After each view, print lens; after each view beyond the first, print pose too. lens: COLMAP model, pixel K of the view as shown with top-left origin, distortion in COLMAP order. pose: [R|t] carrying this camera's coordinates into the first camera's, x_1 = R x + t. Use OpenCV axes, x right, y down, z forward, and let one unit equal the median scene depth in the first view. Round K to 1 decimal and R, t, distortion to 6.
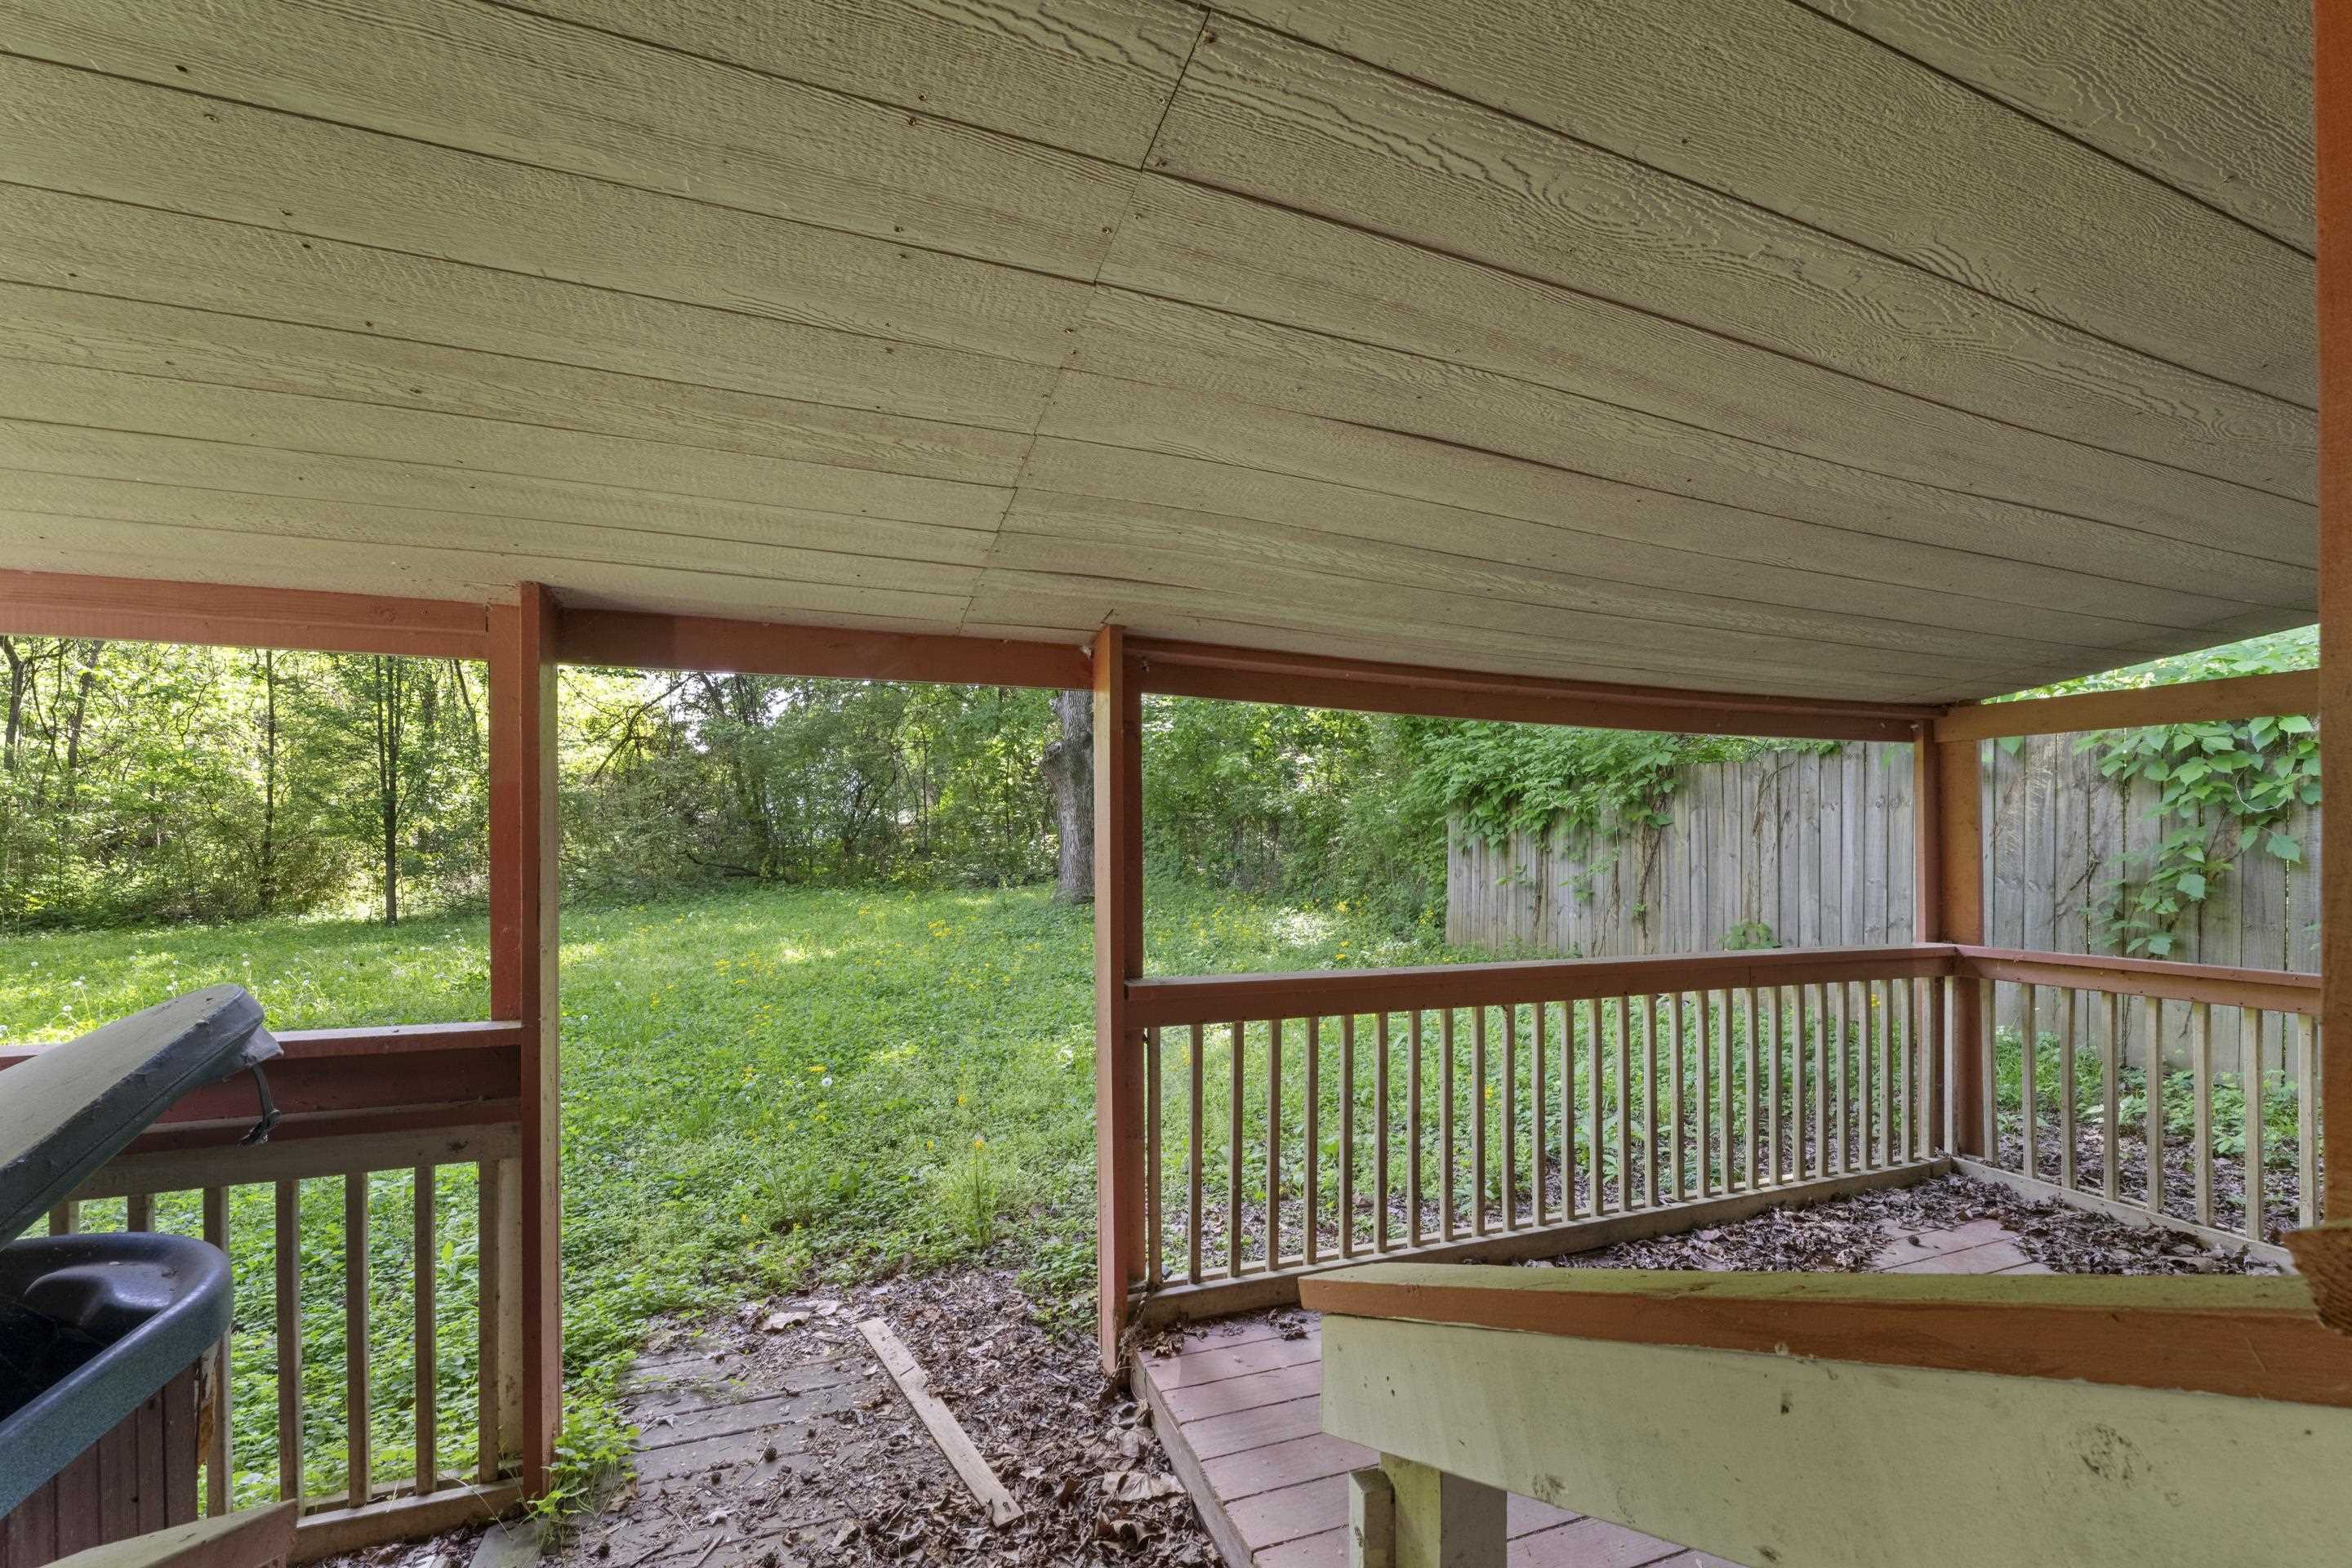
lens RADIAL K [[966.0, 0, 1171.1], [0, 966.0, 849.0], [0, 0, 1]] dist [-0.002020, -0.000223]
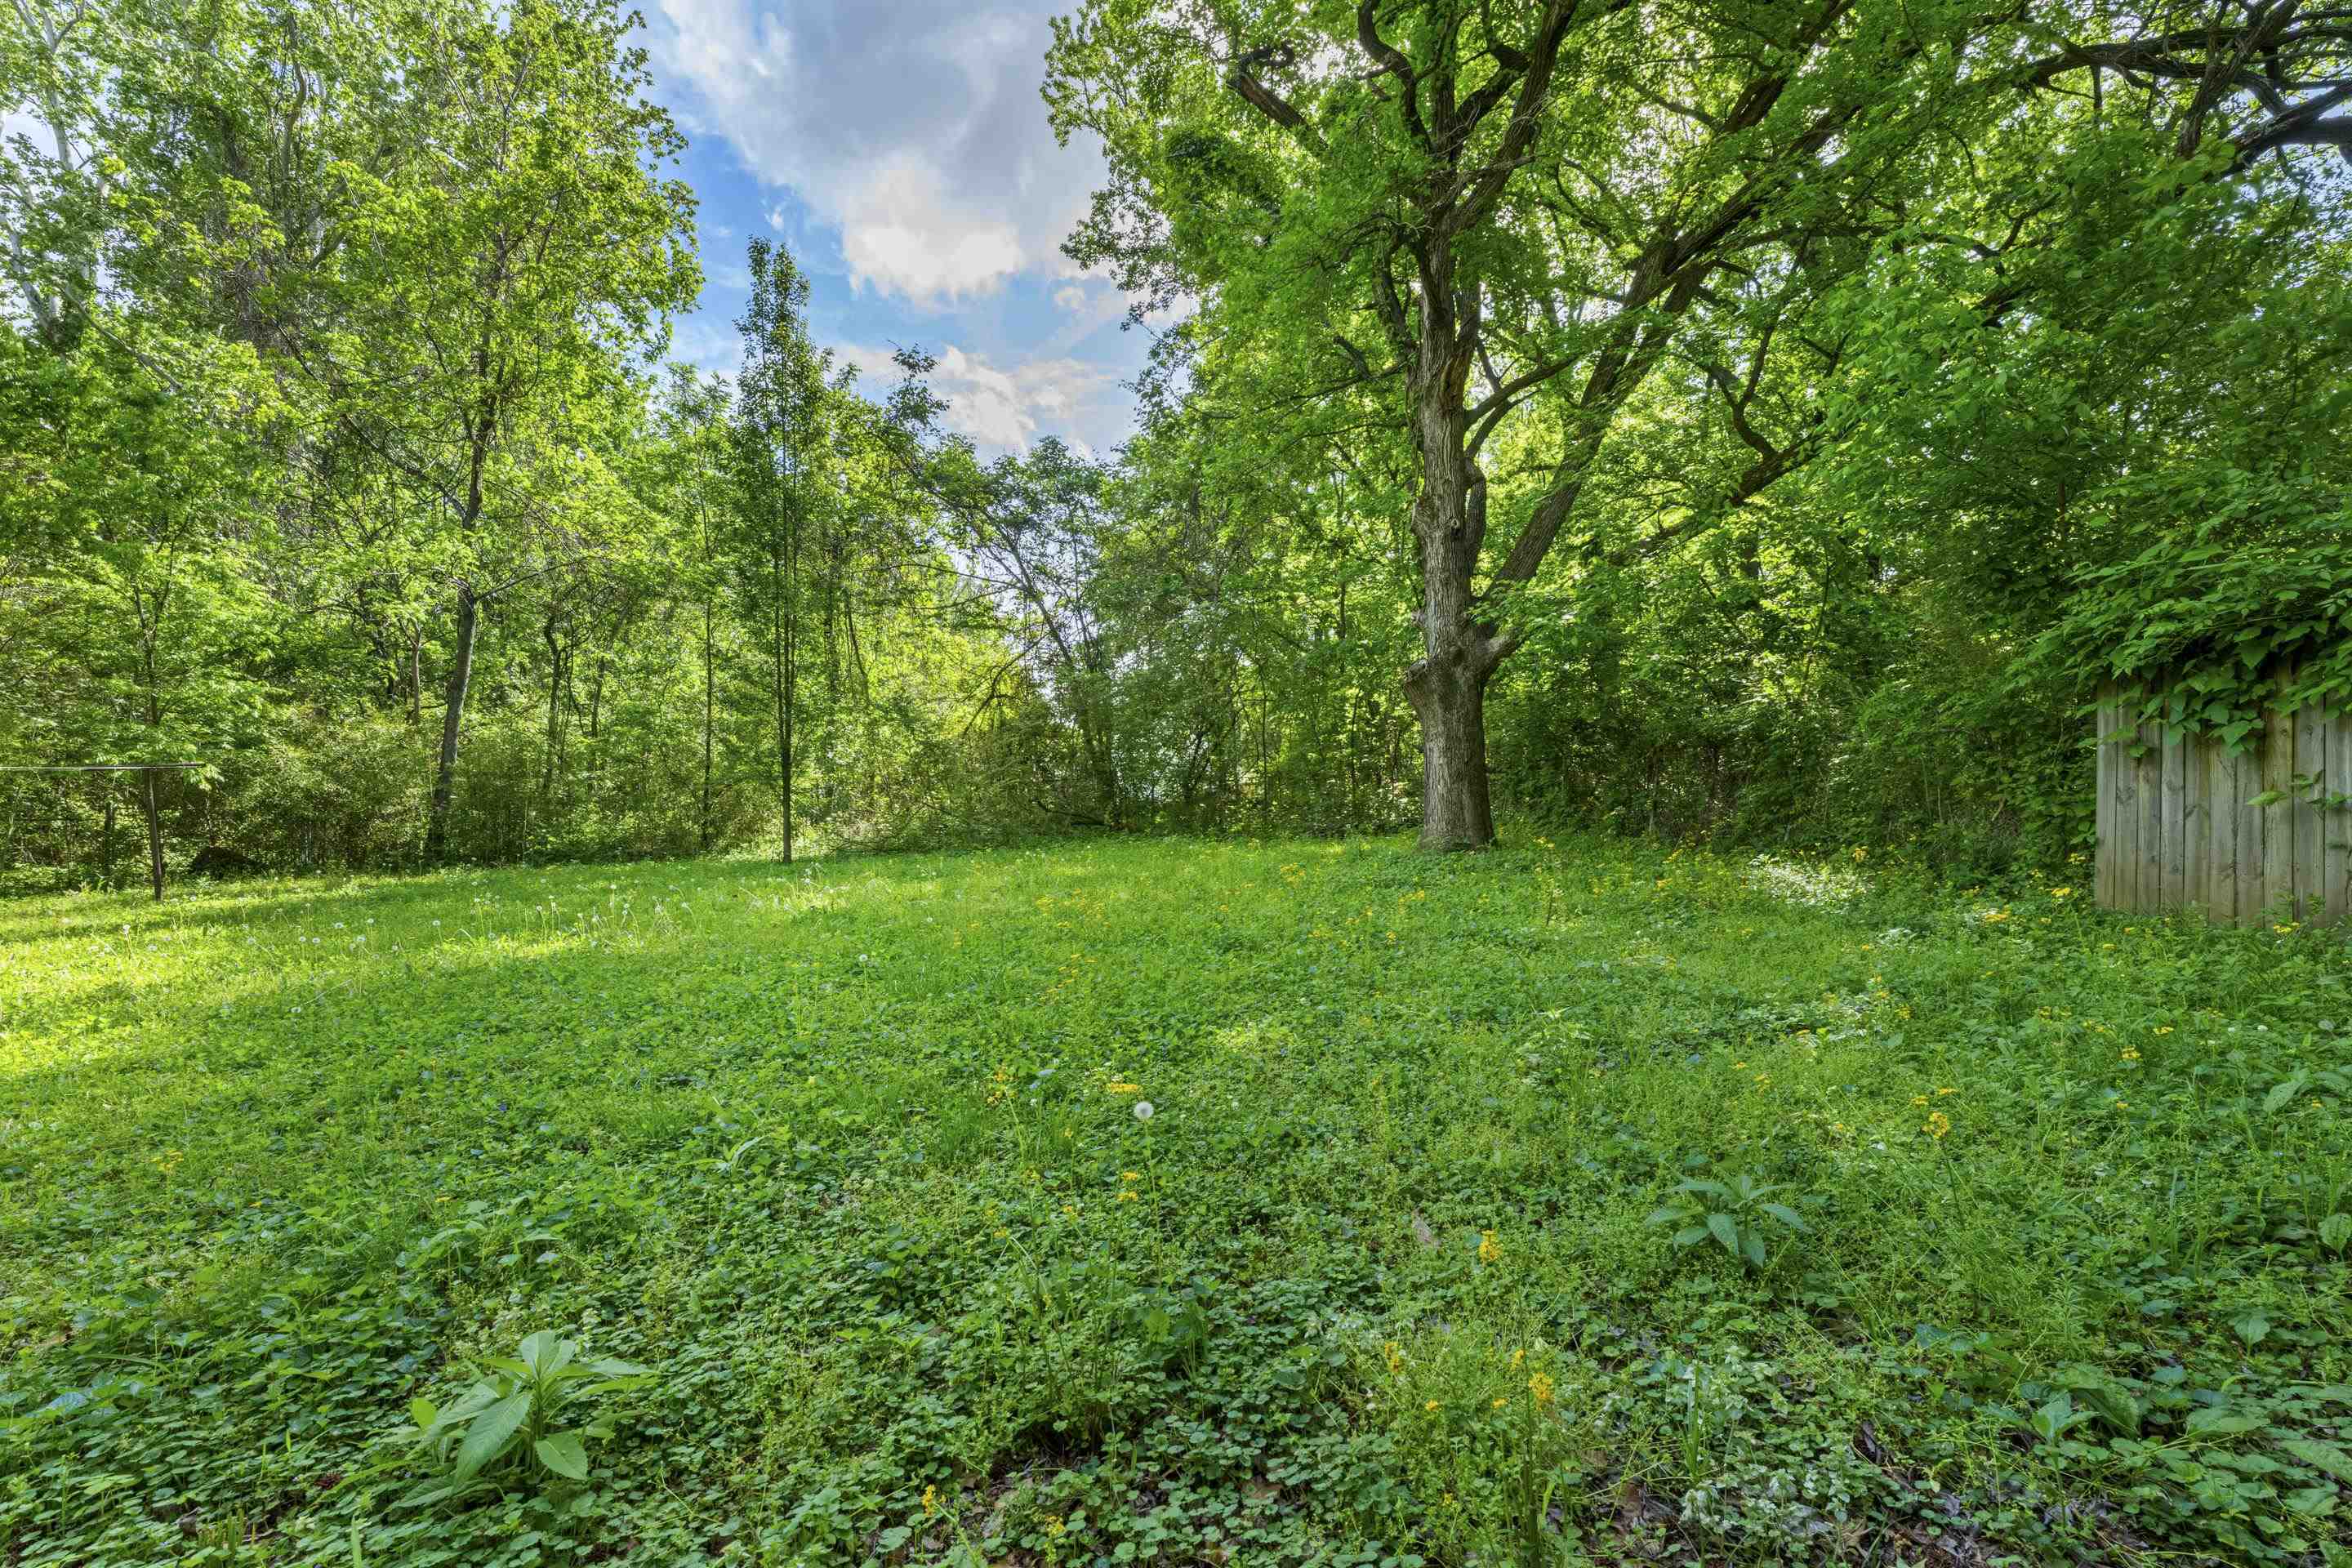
lens RADIAL K [[966.0, 0, 1177.3], [0, 966.0, 793.8], [0, 0, 1]] dist [-0.002020, -0.000223]
pose [[0.944466, -0.006078, -0.328552, -0.038951], [0.000315, 0.999845, -0.017590, 0.018902], [0.328608, 0.016510, 0.944322, 0.118235]]
